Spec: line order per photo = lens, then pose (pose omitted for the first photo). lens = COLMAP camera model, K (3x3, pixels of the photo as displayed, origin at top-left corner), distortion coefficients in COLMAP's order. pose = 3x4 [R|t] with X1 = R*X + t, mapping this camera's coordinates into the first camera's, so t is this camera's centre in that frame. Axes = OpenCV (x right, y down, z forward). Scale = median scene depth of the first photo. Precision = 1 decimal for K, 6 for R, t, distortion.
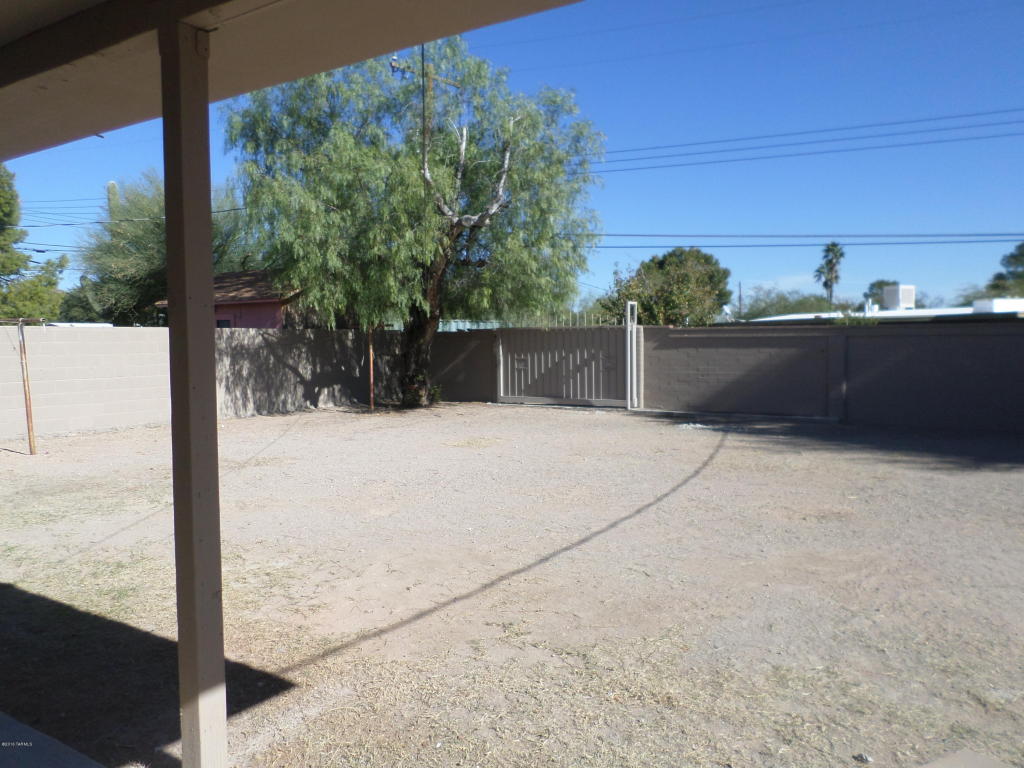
lens RADIAL K [[775.2, 0, 512.0], [0, 775.2, 384.0], [0, 0, 1]] dist [-0.012029, -0.004824]
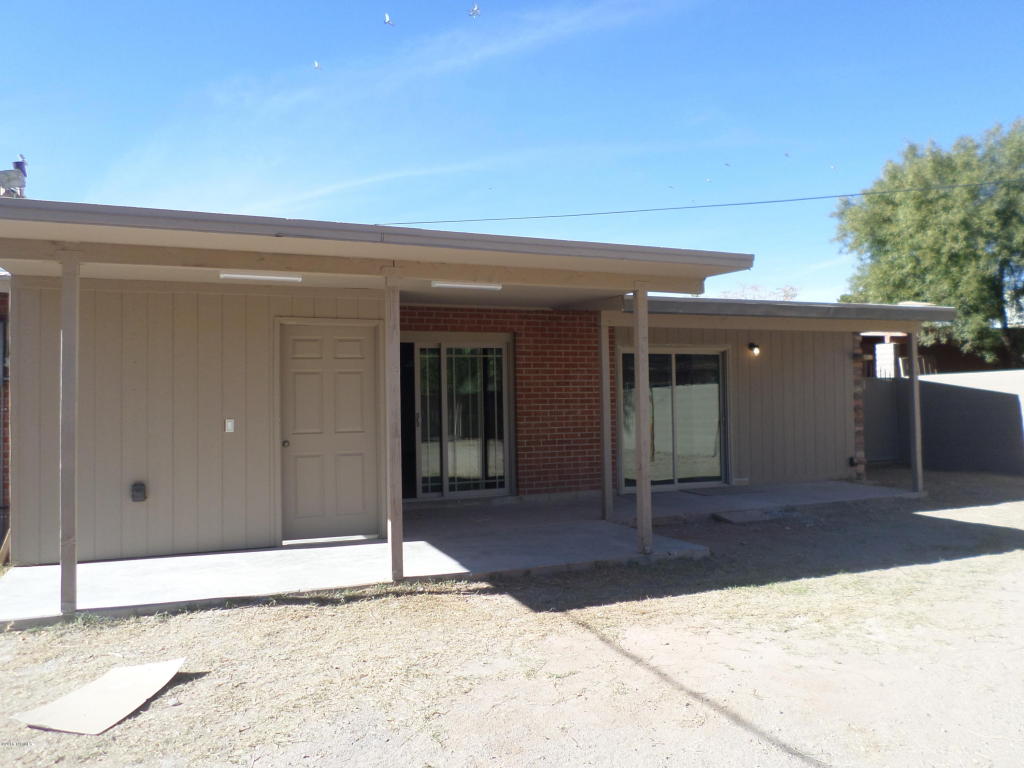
lens RADIAL K [[775.2, 0, 512.0], [0, 775.2, 384.0], [0, 0, 1]] dist [-0.012029, -0.004824]
pose [[-0.564247, -0.011151, -0.825531, 0.779094], [-0.036428, 0.999271, 0.011401, -0.046253], [0.824802, 0.036506, -0.564242, 1.436621]]
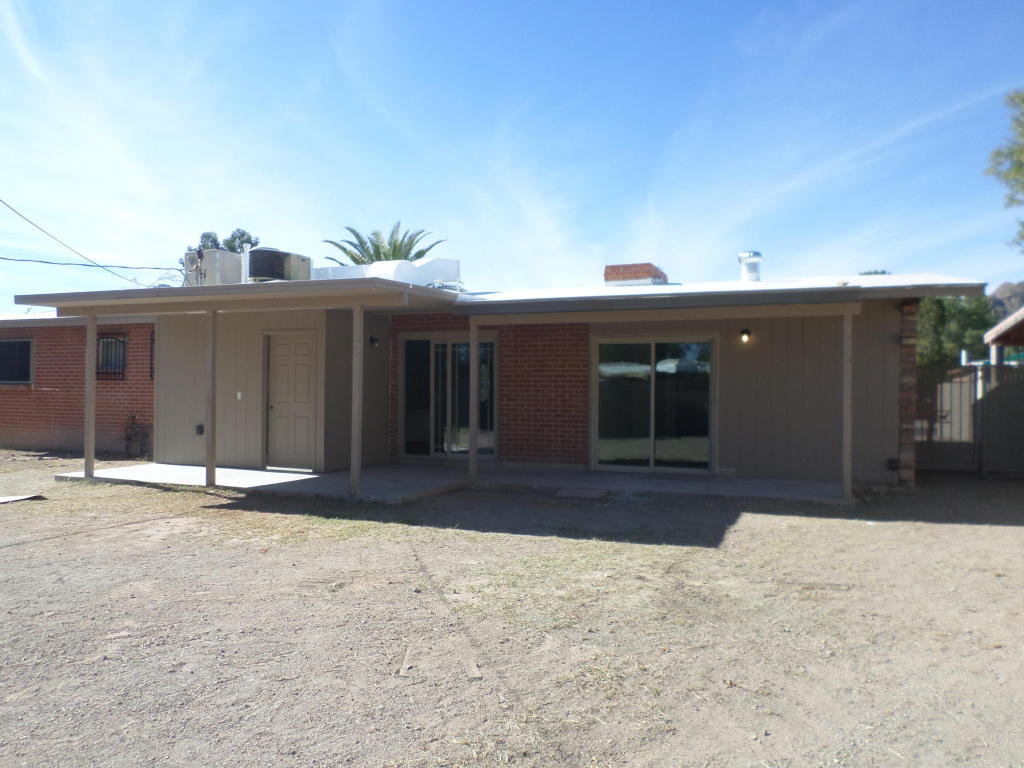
lens RADIAL K [[775.2, 0, 512.0], [0, 775.2, 384.0], [0, 0, 1]] dist [-0.012029, -0.004824]
pose [[-0.977453, -0.006887, -0.211043, -0.601847], [-0.019550, 0.998127, 0.057972, -0.141245], [0.210248, 0.060790, -0.975756, 2.963944]]
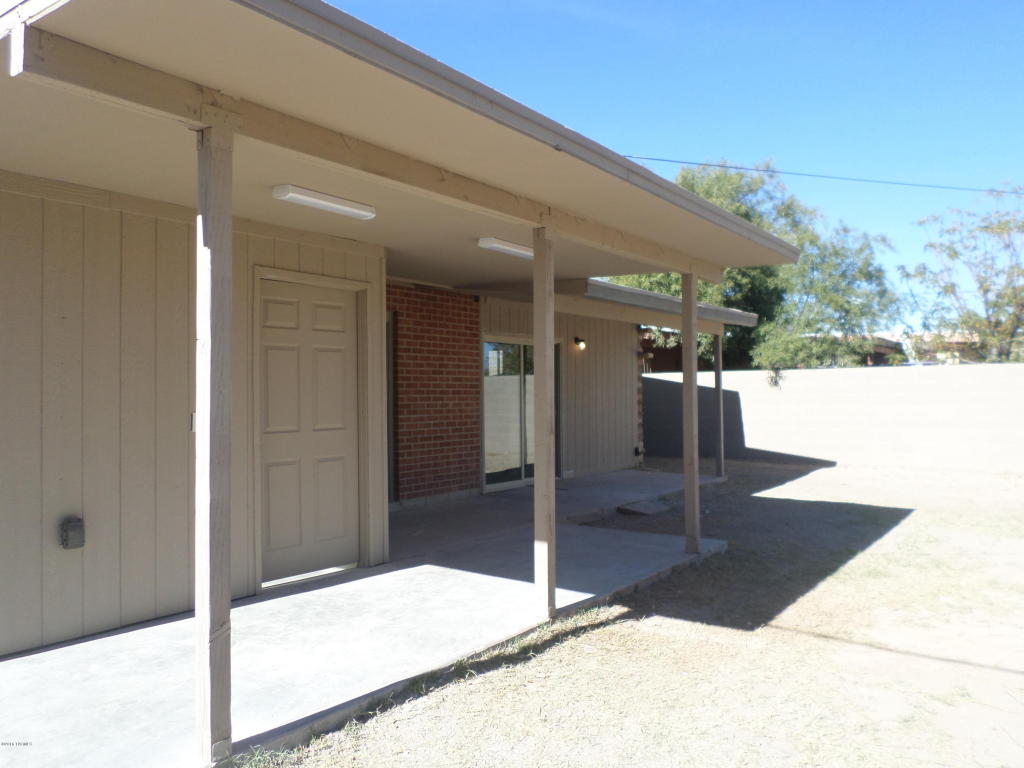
lens RADIAL K [[775.2, 0, 512.0], [0, 775.2, 384.0], [0, 0, 1]] dist [-0.012029, -0.004824]
pose [[-0.050518, -0.011285, -0.998659, 0.831206], [-0.057833, 0.998291, -0.008356, 0.012129], [0.997047, 0.057334, -0.051084, 0.523872]]
